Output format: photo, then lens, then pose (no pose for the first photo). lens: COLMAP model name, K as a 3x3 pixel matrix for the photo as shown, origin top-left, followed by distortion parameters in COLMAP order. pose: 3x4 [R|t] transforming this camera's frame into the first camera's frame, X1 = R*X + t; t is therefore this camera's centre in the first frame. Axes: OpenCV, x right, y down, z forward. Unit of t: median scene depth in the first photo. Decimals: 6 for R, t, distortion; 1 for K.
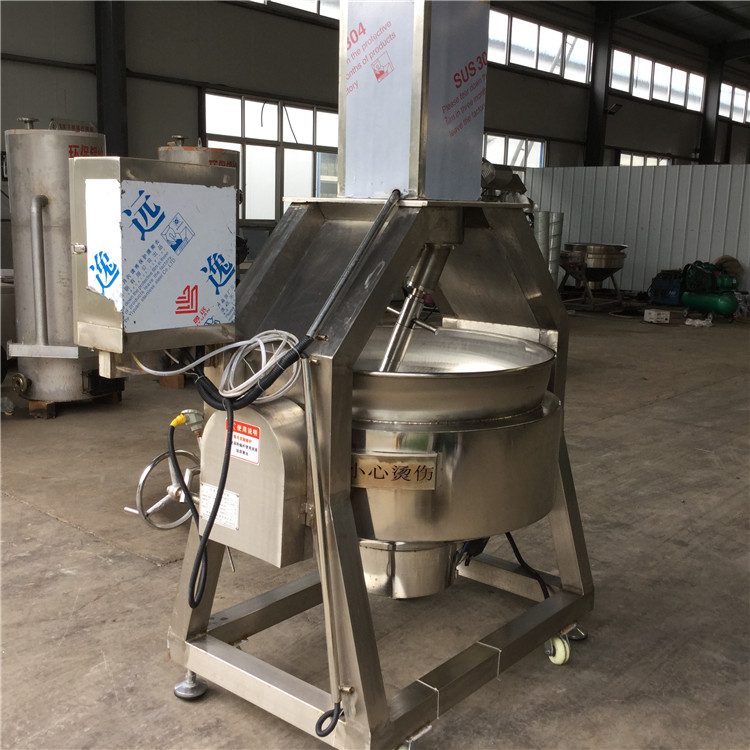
lens RADIAL K [[900.8, 0, 375.0], [0, 900.8, 375.0], [0, 0, 1]] dist [0.182788, -0.405140]
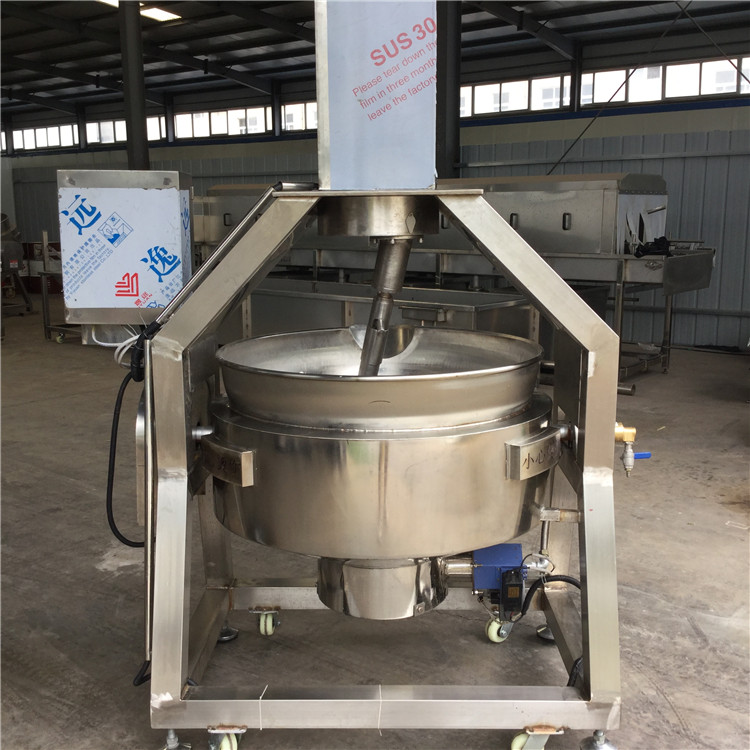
lens RADIAL K [[900.8, 0, 375.0], [0, 900.8, 375.0], [0, 0, 1]] dist [0.182788, -0.405140]
pose [[0.620664, 0.109144, -0.776443, 0.932829], [-0.117251, 0.992049, 0.045725, -0.058323], [0.775261, 0.062659, 0.628526, 0.506455]]
